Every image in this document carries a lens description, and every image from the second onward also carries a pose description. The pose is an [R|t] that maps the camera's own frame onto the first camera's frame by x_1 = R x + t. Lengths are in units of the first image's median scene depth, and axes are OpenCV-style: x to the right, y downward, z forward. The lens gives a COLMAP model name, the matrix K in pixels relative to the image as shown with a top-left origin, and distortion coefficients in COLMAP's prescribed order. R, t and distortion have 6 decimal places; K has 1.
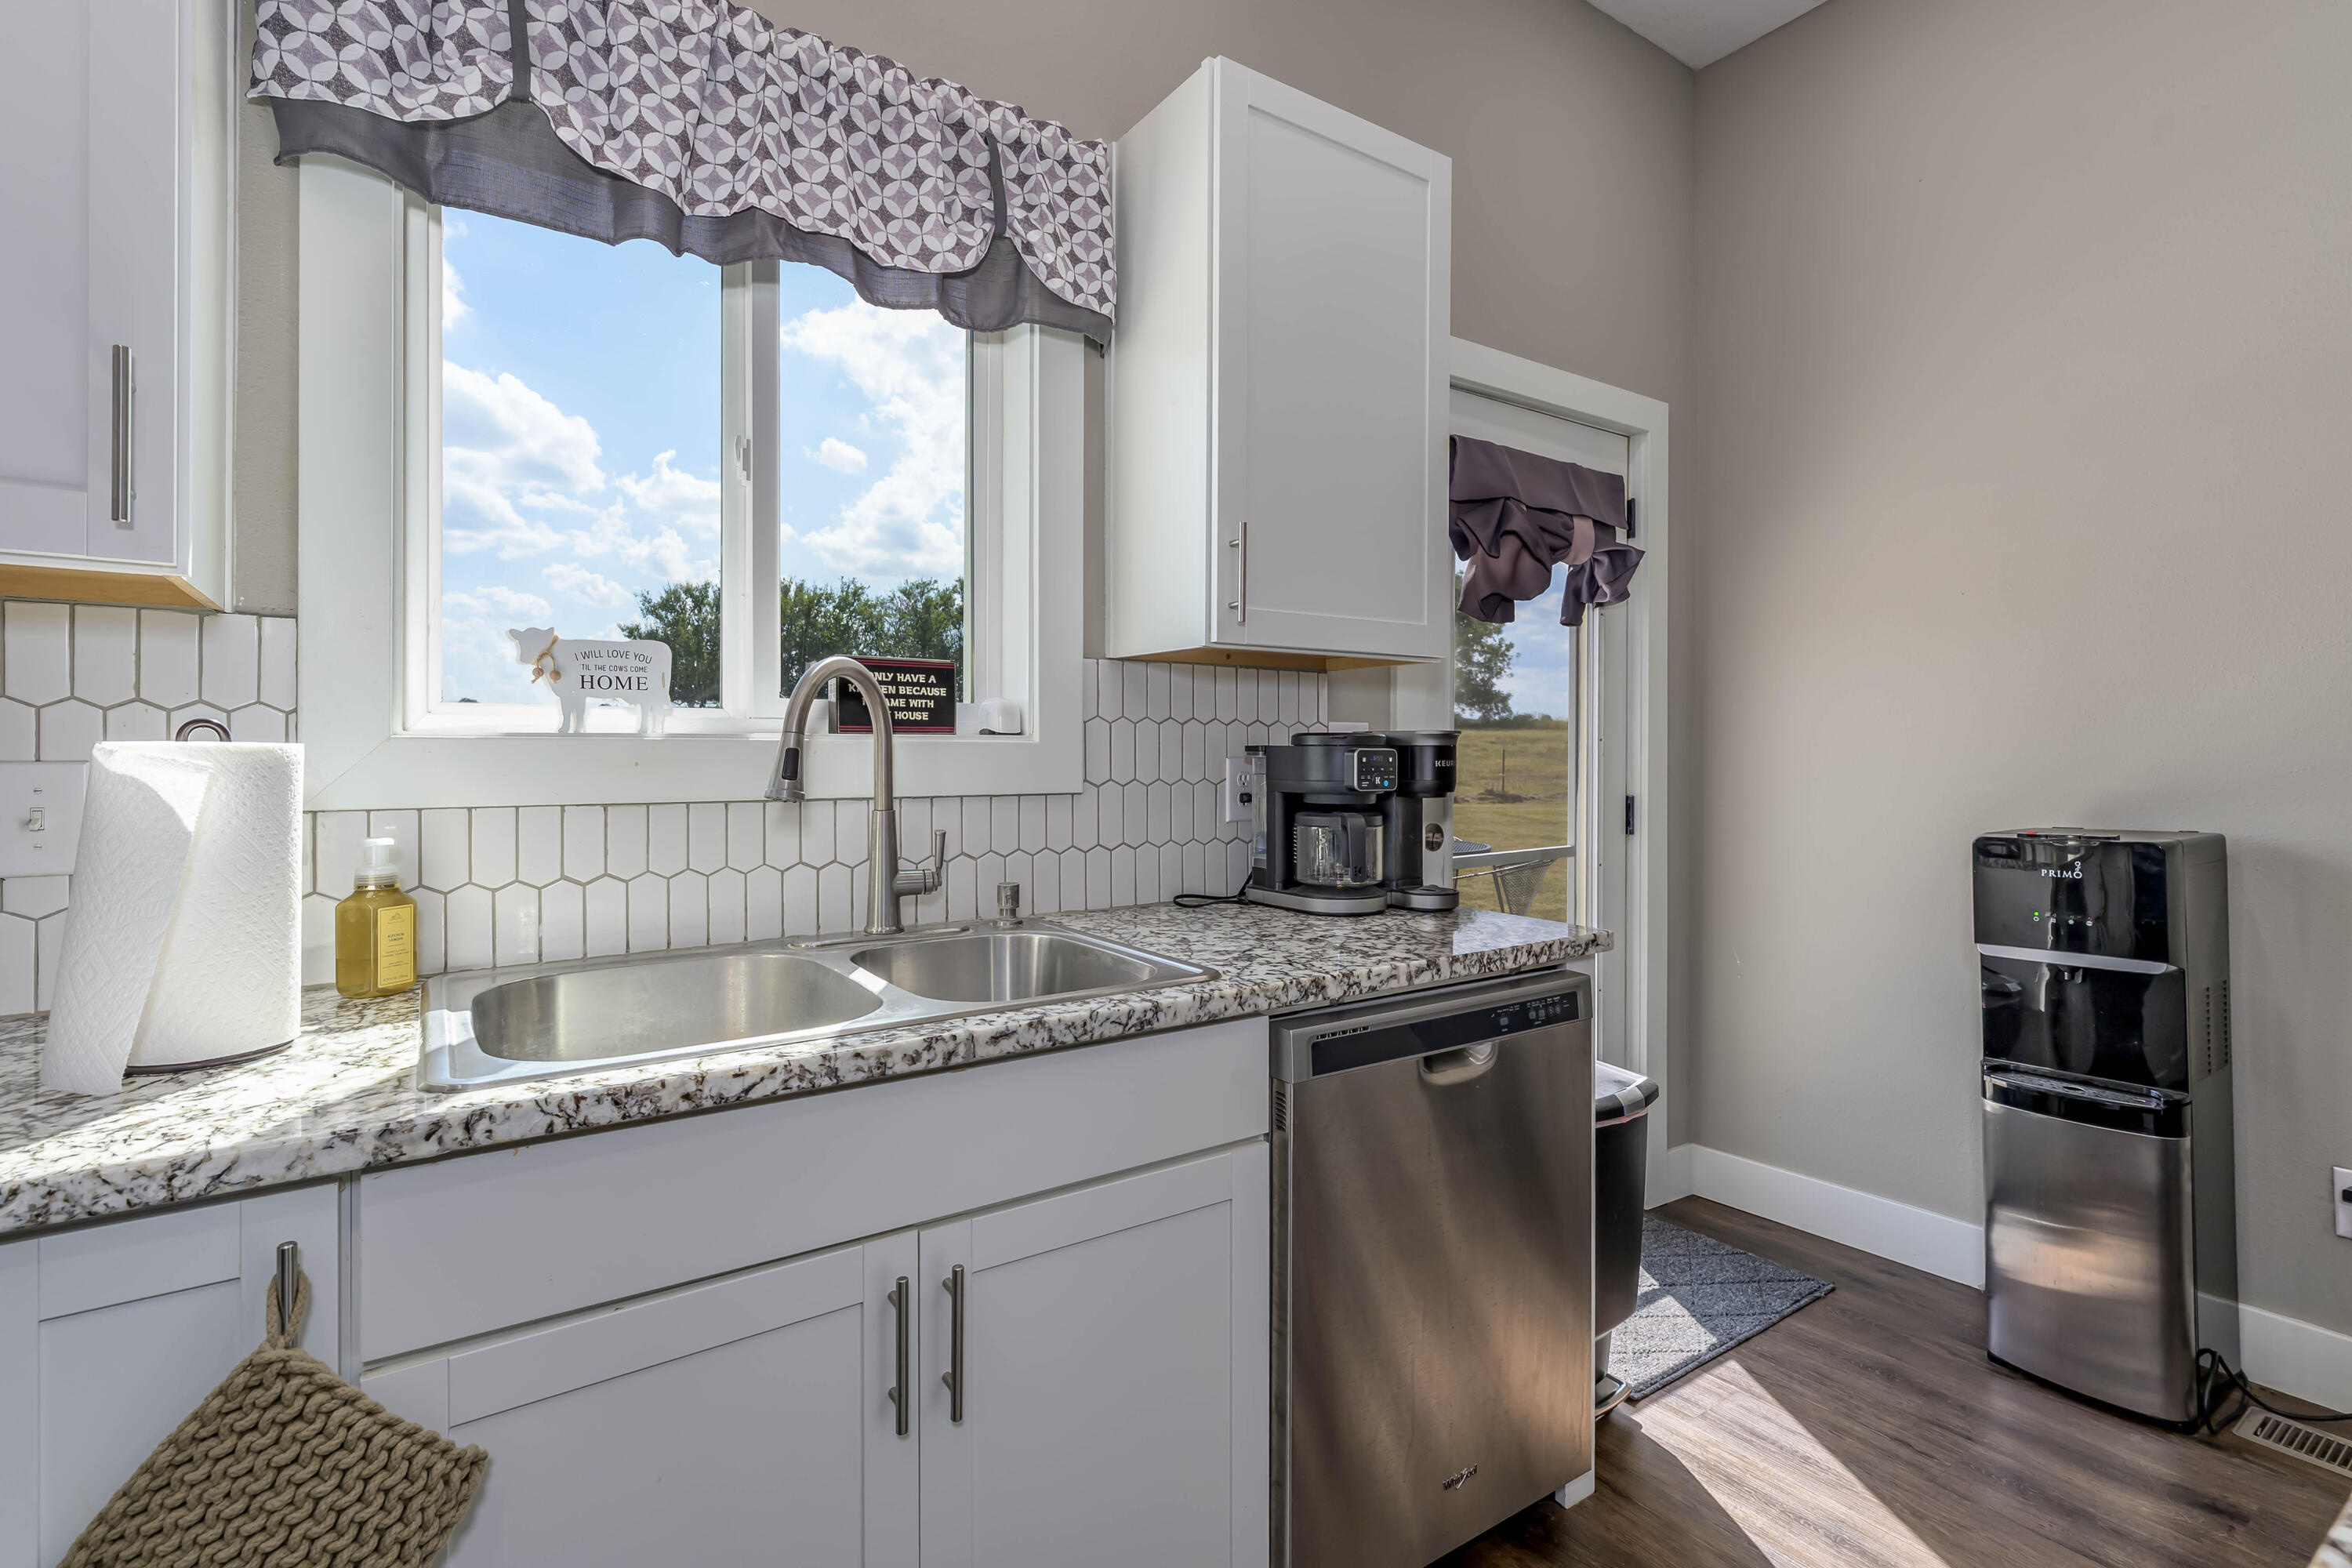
lens RADIAL K [[1080.3, 0, 1212.6], [0, 1080.3, 758.6], [0, 0, 1]] dist [0.000682, 0.000147]
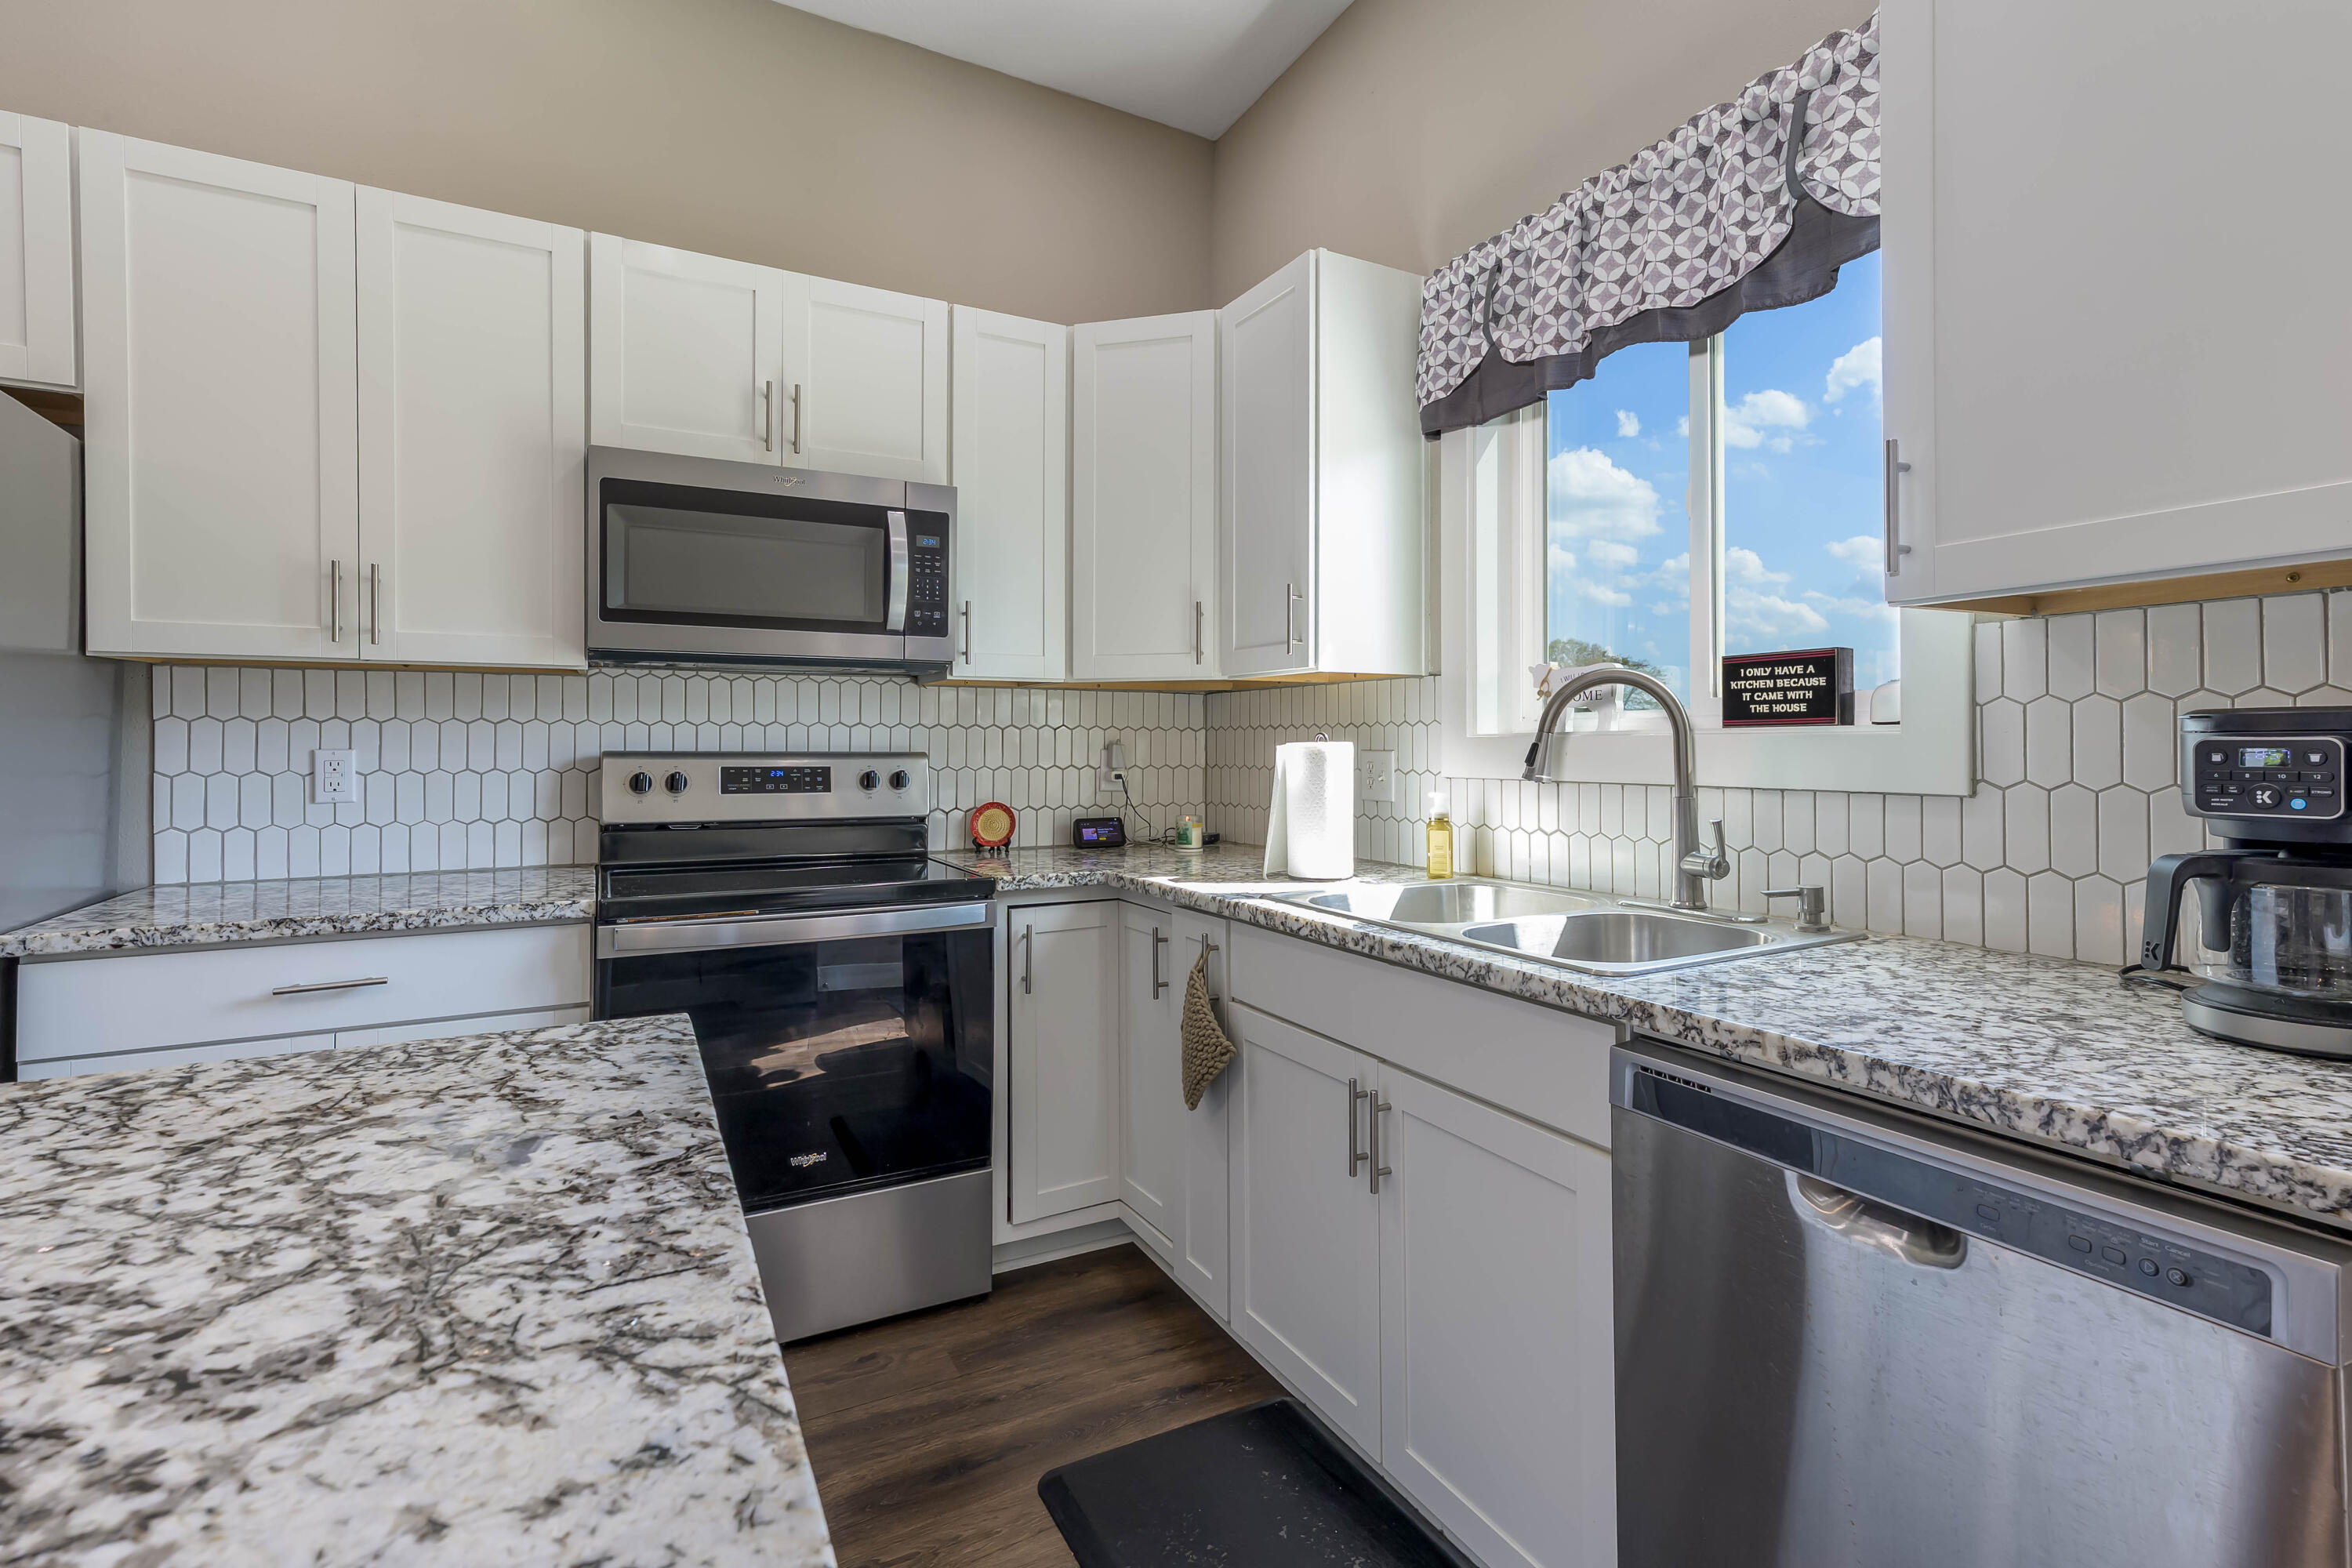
lens RADIAL K [[1087.7, 0, 1187.5], [0, 1087.7, 739.2], [0, 0, 1]] dist [0.000160, 0.016070]
pose [[-0.120077, -0.003684, -0.992758, 0.910084], [0.001630, 0.999991, -0.003908, -0.008556], [0.992763, -0.002088, -0.120070, 0.649954]]
